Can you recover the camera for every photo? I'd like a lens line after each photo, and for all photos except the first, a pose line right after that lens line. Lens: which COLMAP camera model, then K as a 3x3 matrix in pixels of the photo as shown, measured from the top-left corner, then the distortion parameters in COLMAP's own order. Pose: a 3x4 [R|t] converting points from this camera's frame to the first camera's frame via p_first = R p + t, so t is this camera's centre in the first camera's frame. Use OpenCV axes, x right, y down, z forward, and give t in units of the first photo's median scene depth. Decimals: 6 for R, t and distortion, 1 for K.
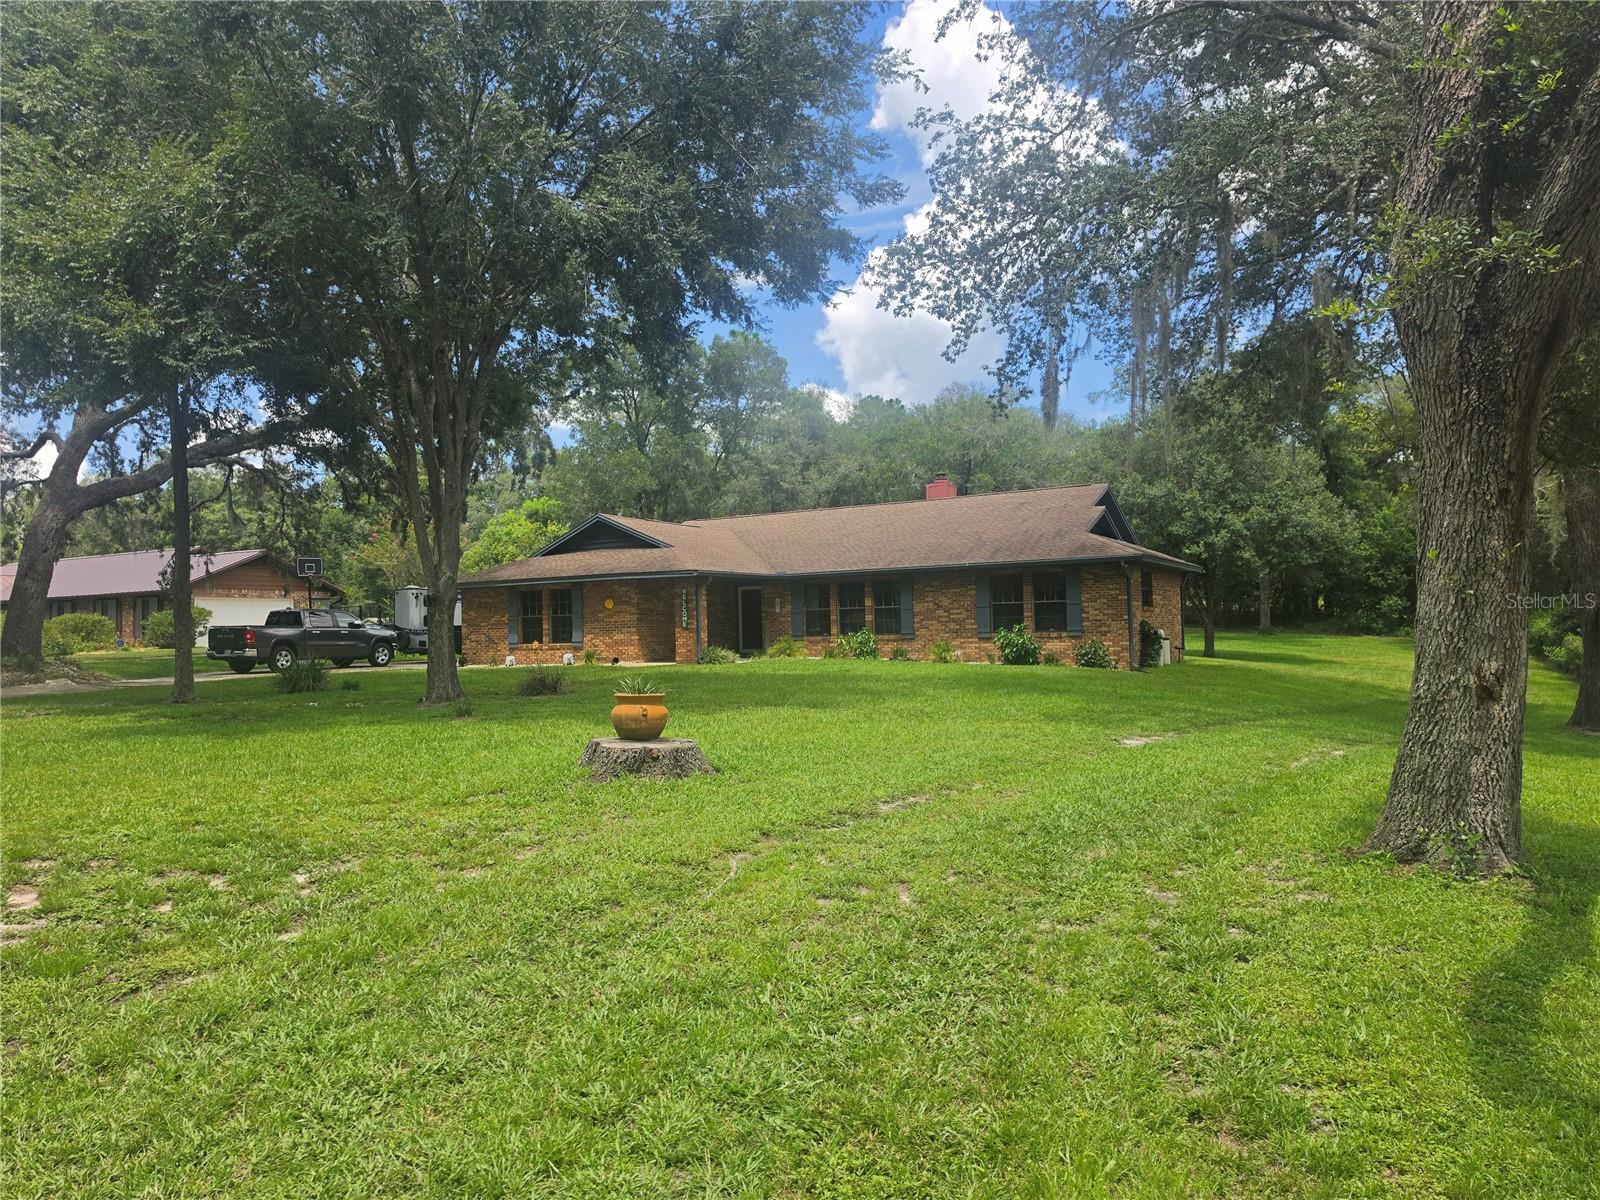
lens RADIAL K [[1049.0, 0, 796.3], [0, 1049.0, 601.8], [0, 0, 1]] dist [-0.000228, -0.000864]
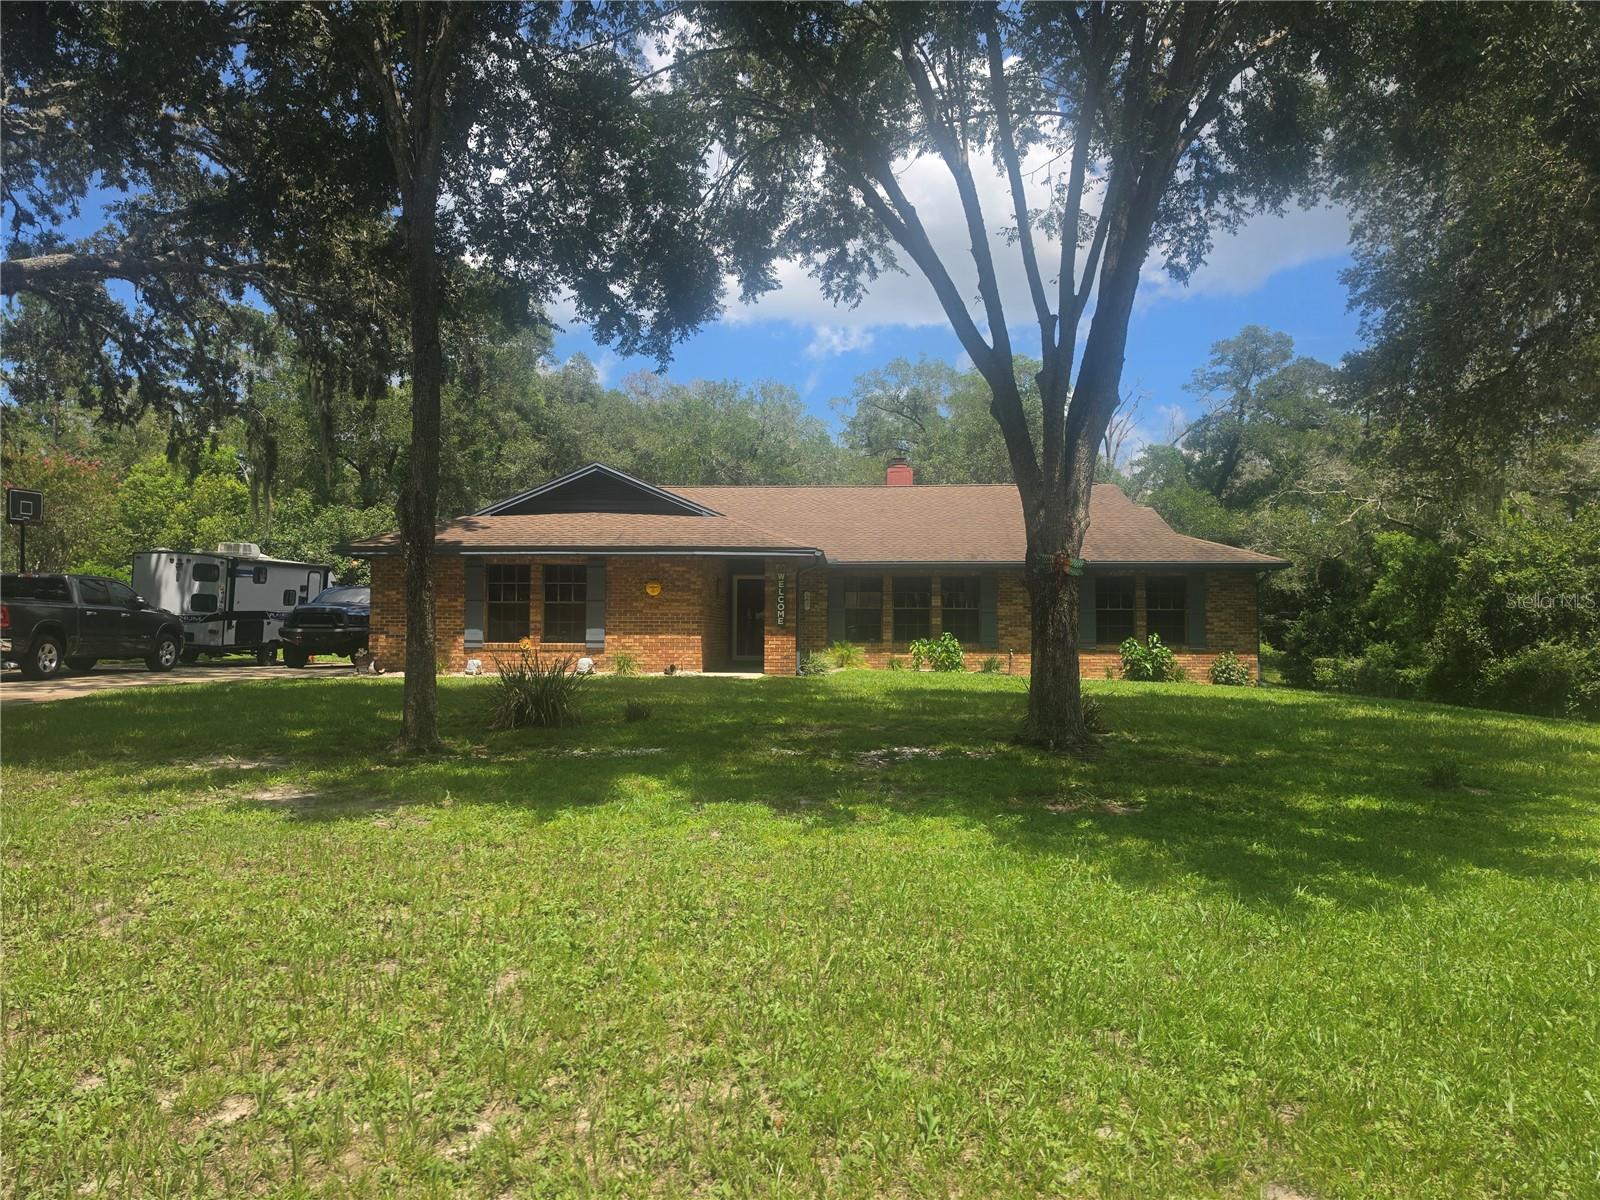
lens RADIAL K [[1049.0, 0, 801.7], [0, 1049.0, 600.9], [0, 0, 1]] dist [-0.000228, -0.000864]
pose [[0.900656, 0.042211, 0.432478, -0.380910], [-0.039409, 0.999104, -0.015444, 0.016409], [-0.432743, -0.003134, 0.901512, 0.307052]]
